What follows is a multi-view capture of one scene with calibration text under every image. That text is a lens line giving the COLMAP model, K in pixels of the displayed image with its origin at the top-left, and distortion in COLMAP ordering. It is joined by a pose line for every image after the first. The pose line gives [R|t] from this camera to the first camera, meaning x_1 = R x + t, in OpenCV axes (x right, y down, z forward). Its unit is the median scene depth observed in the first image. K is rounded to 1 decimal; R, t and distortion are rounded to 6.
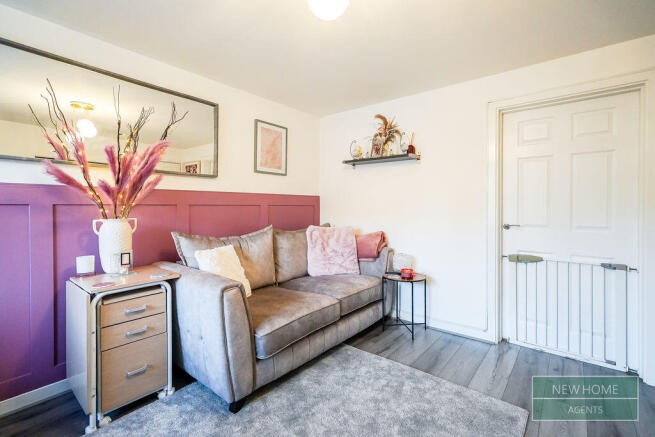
lens RADIAL K [[299.9, 0, 328.2], [0, 299.9, 207.6], [0, 0, 1]] dist [0.001671, 0.000007]
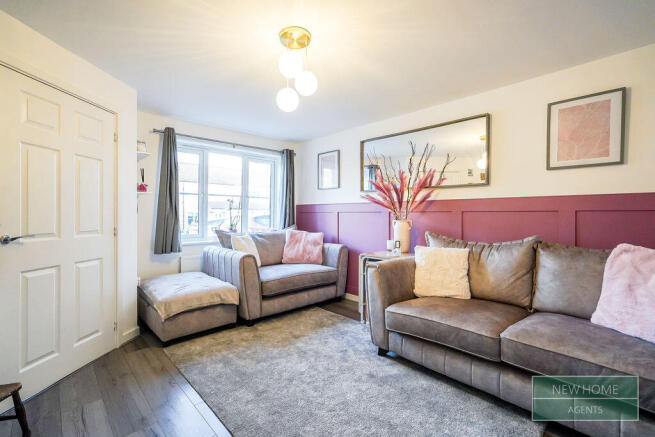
lens RADIAL K [[299.9, 0, 327.7], [0, 299.9, 216.7], [0, 0, 1]] dist [0.001671, 0.000007]
pose [[-0.140605, 0.008774, -0.990027, 0.875039], [-0.004439, 0.999945, 0.009492, 0.003593], [0.990056, 0.005730, -0.140558, 0.723484]]
